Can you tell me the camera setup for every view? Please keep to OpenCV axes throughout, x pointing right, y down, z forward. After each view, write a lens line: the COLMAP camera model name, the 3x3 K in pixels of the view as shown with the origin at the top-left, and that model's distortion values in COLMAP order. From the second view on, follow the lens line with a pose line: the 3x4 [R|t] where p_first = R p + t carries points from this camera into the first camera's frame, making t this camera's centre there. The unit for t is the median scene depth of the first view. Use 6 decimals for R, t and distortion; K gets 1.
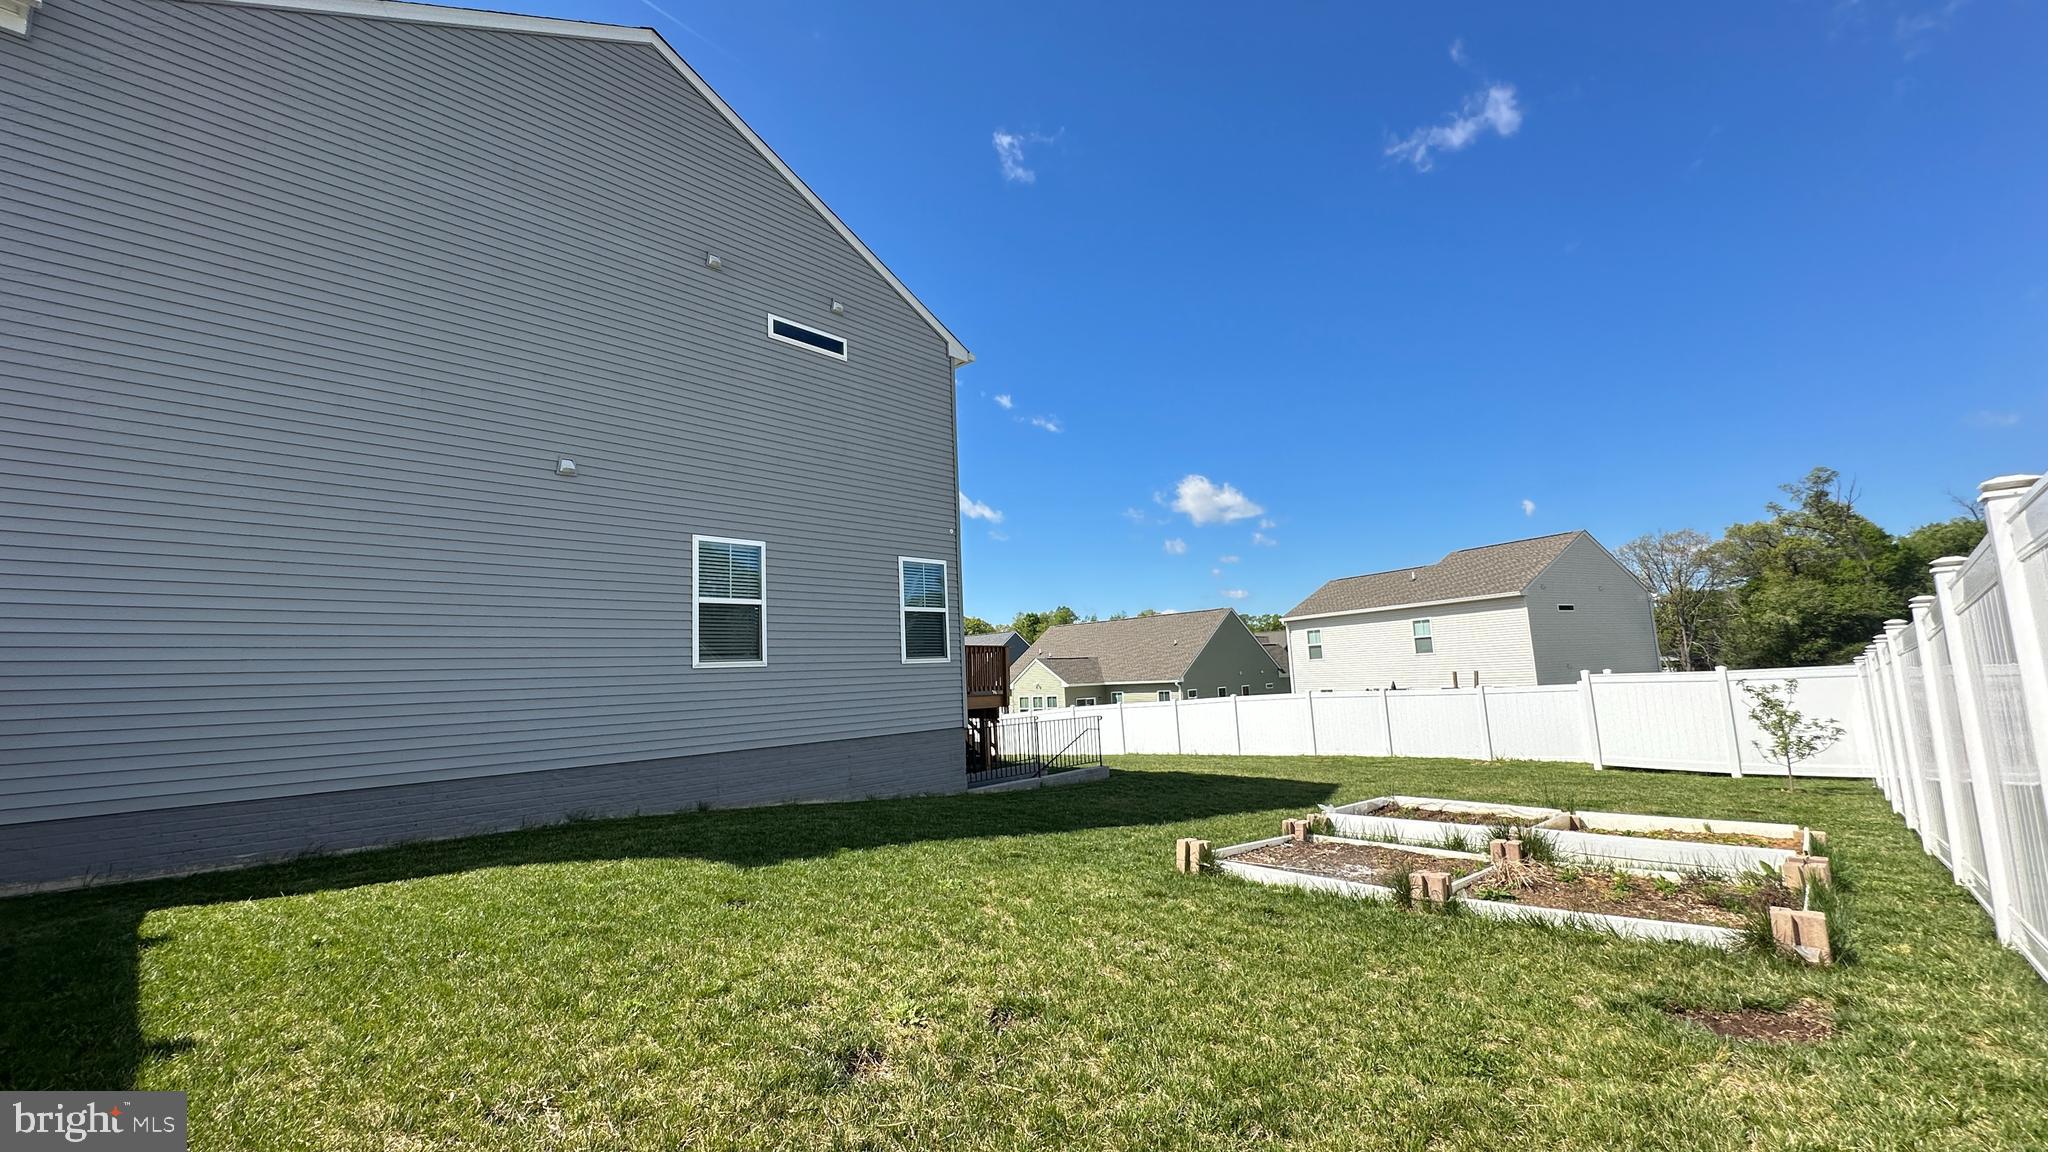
lens RADIAL K [[812.3, 0, 1024.8], [0, 812.3, 576.2], [0, 0, 1]] dist [-0.002677, 0.000966]
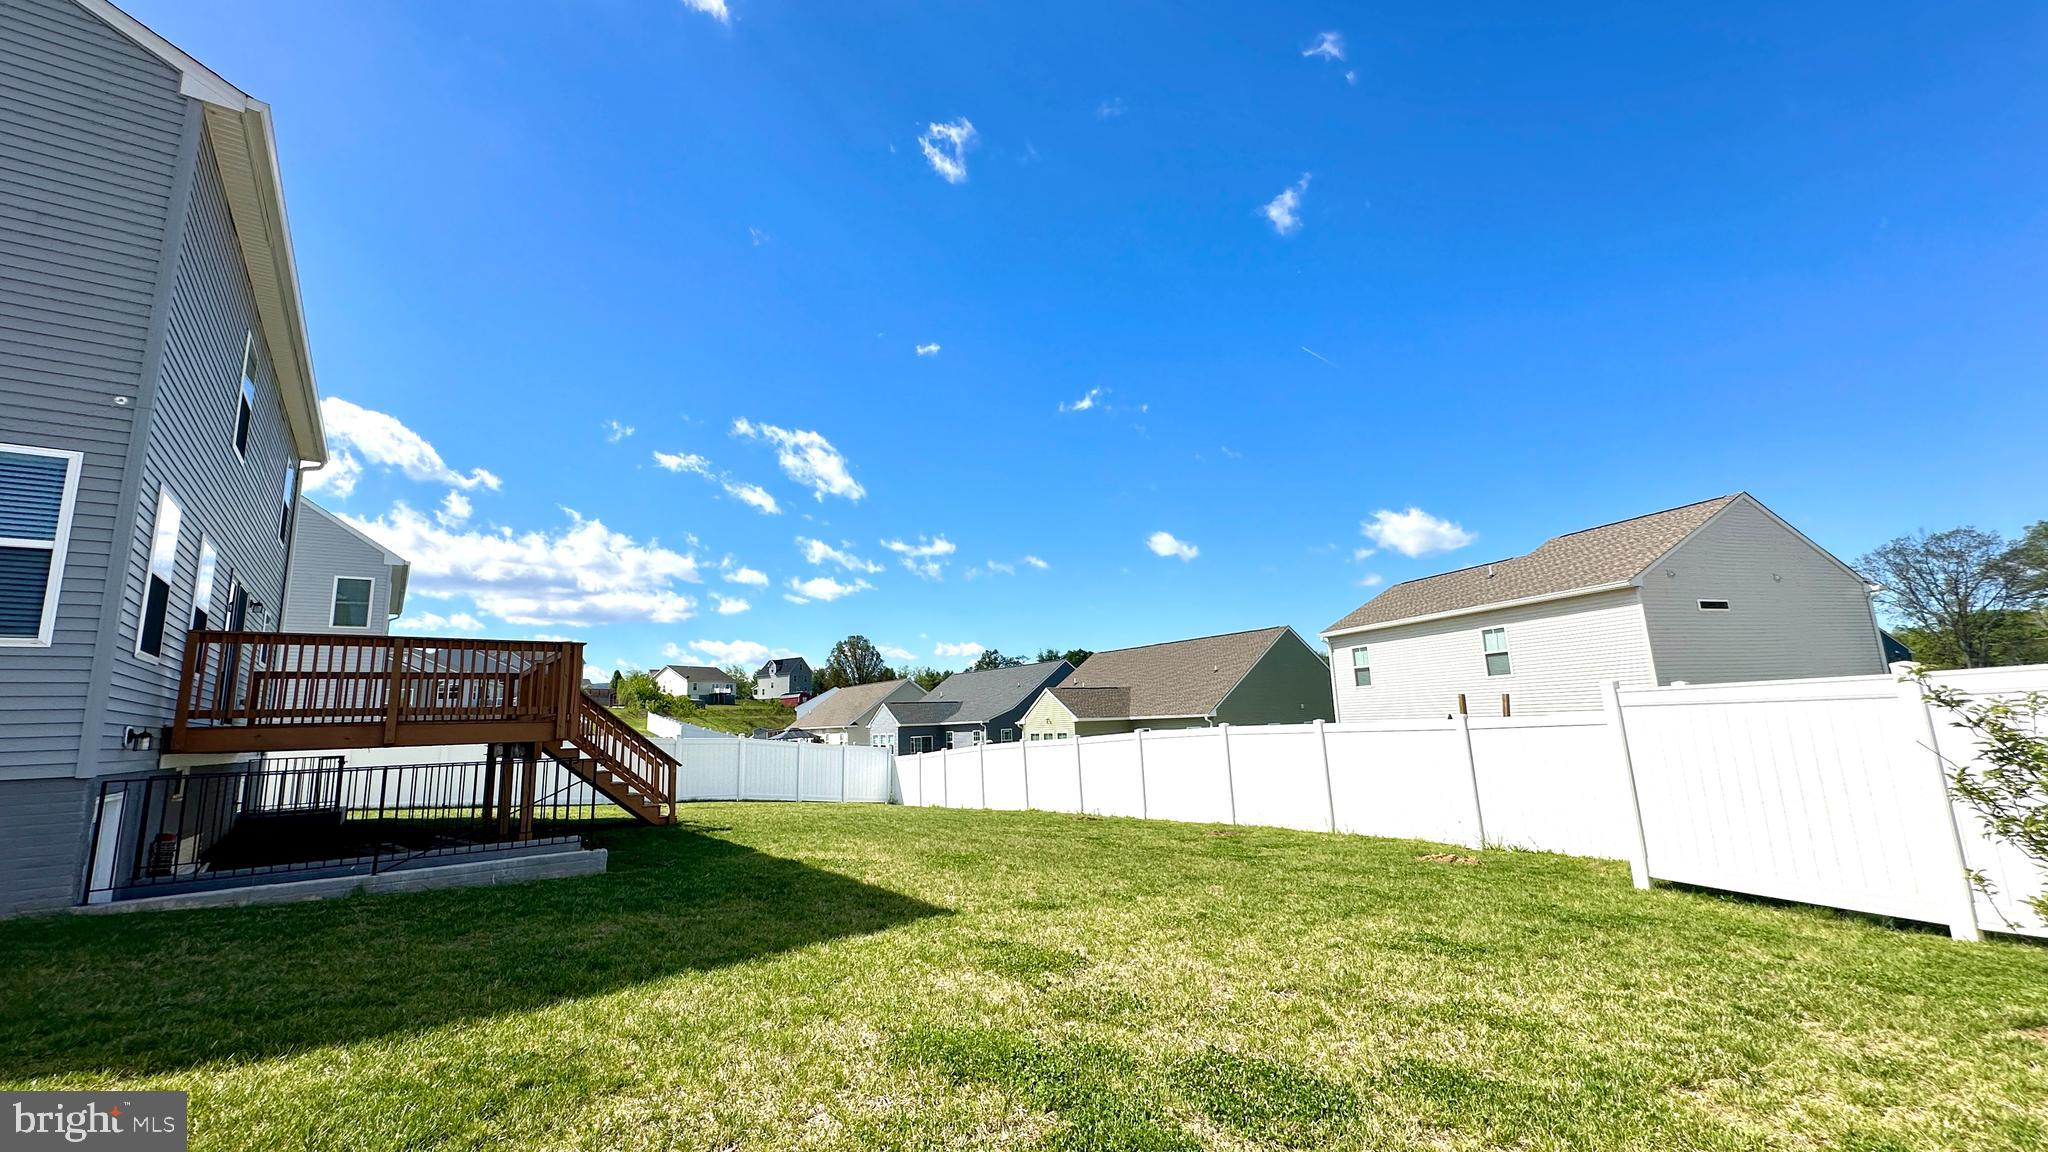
lens RADIAL K [[812.3, 0, 1024.8], [0, 812.3, 576.2], [0, 0, 1]] dist [-0.002677, 0.000966]
pose [[0.983232, -0.025701, -0.180538, 0.200169], [0.017432, 0.998732, -0.047236, 0.032430], [0.181523, 0.043297, 0.982433, 0.206760]]
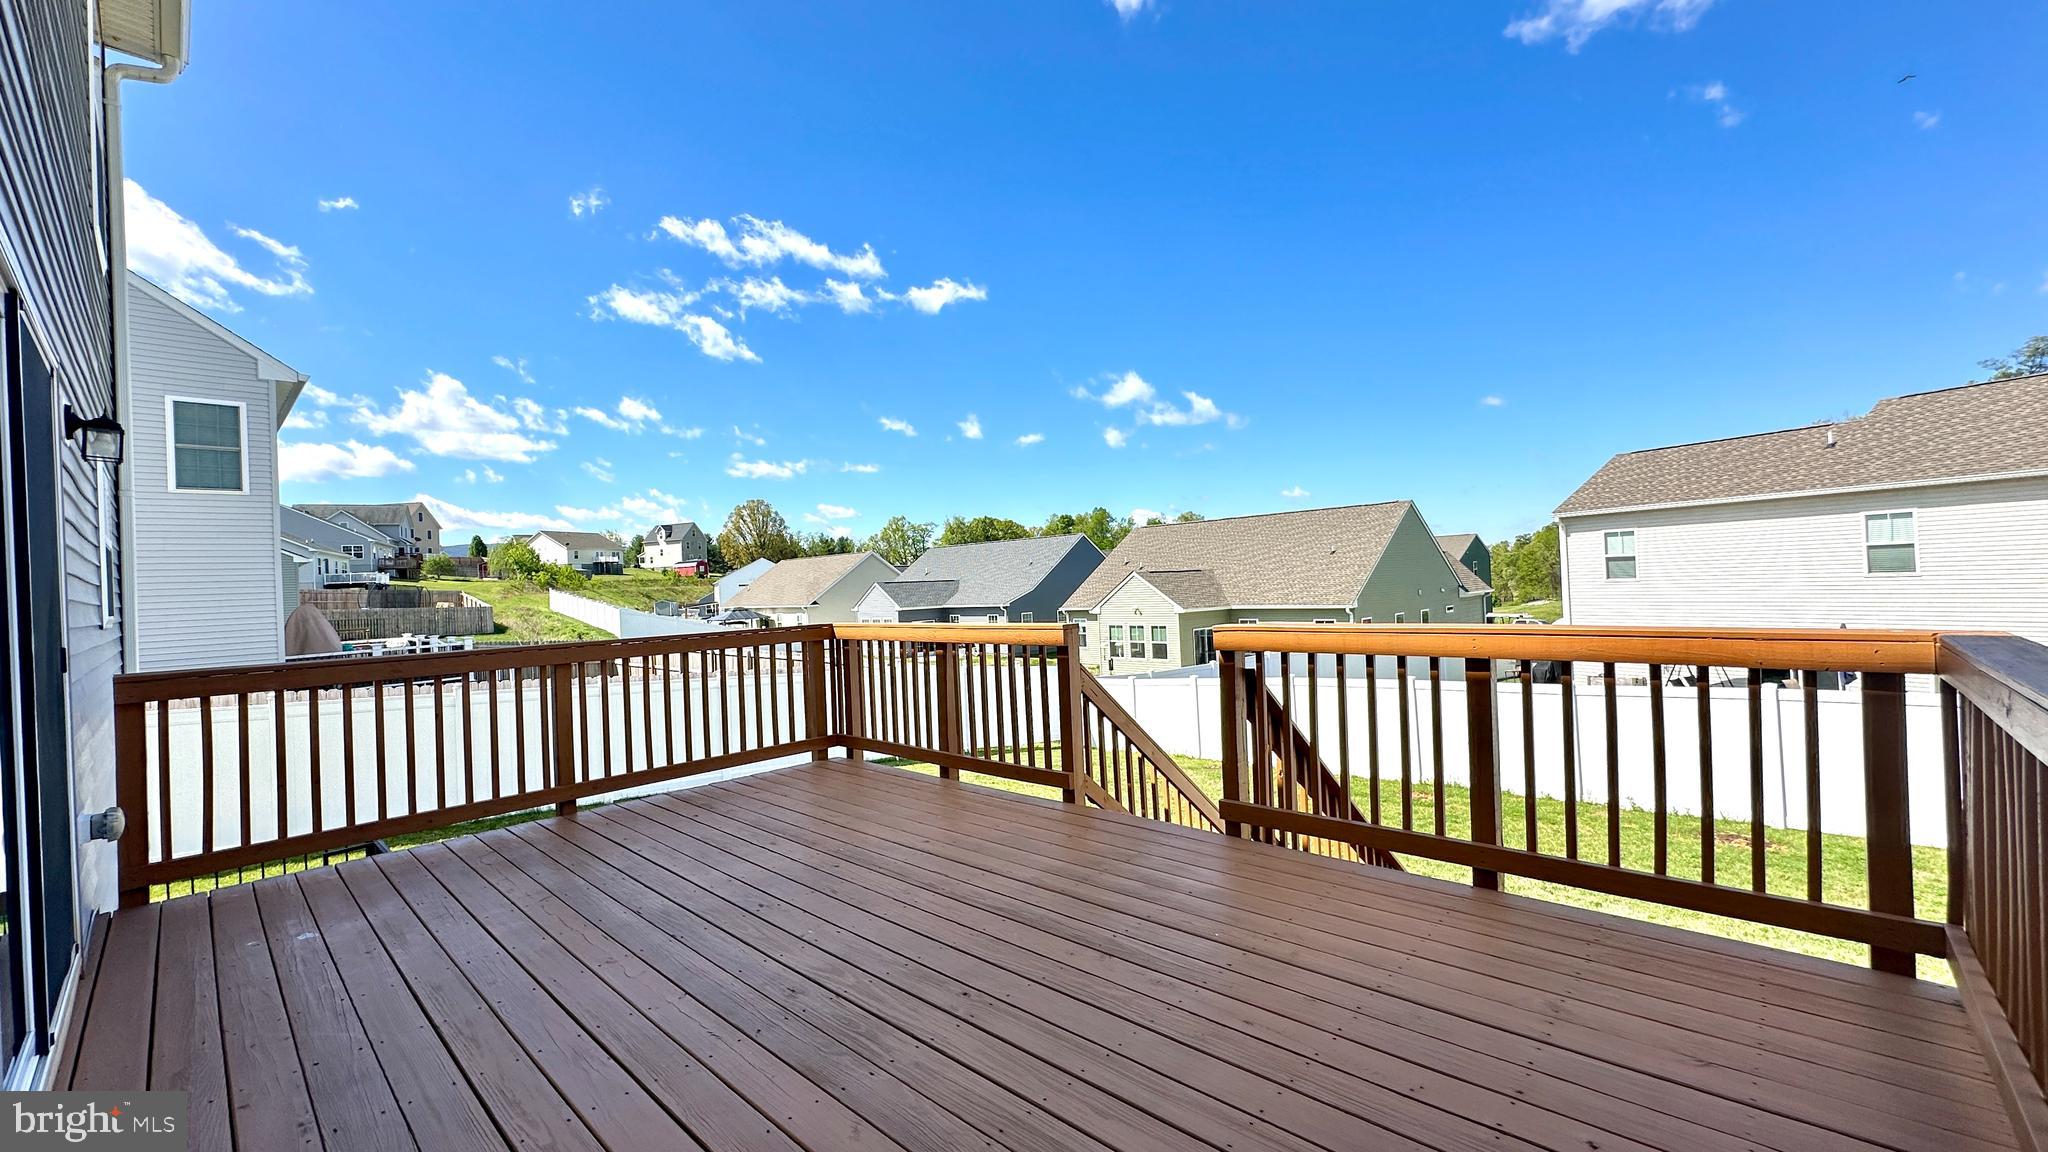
lens RADIAL K [[812.3, 0, 1024.8], [0, 812.3, 576.2], [0, 0, 1]] dist [-0.002677, 0.000966]
pose [[0.999412, 0.002603, -0.034189, -0.076997], [0.001494, 0.992862, 0.119257, 0.028162], [0.034256, -0.119238, 0.992275, 0.400326]]
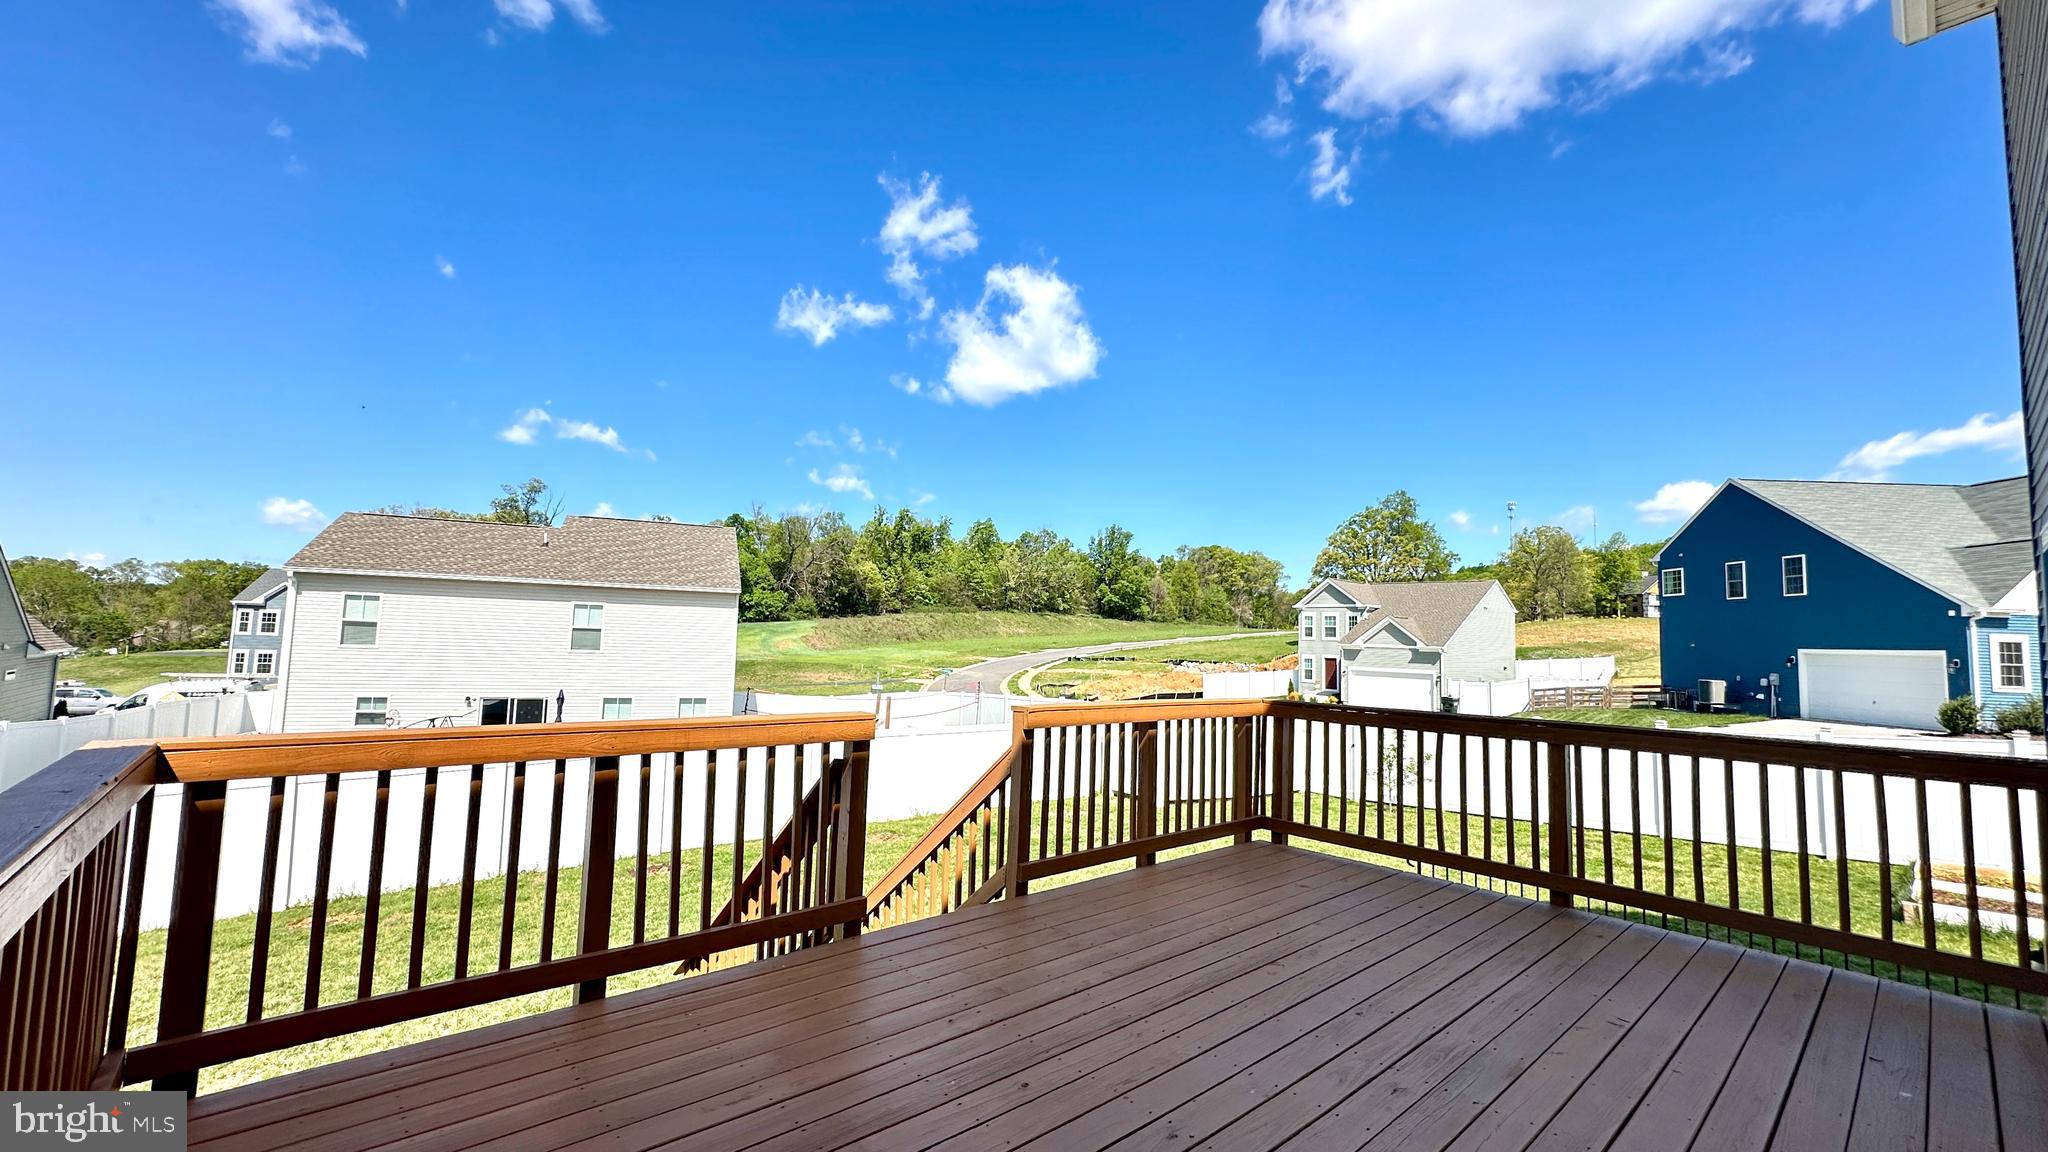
lens RADIAL K [[815.8, 0, 1027.6], [0, 815.8, 576.2], [0, 0, 1]] dist [-0.002010, 0.000322]
pose [[0.111098, 0.128632, 0.985450, -0.178530], [-0.164253, 0.980328, -0.109446, 0.041805], [-0.980142, -0.149704, 0.130041, 0.494432]]
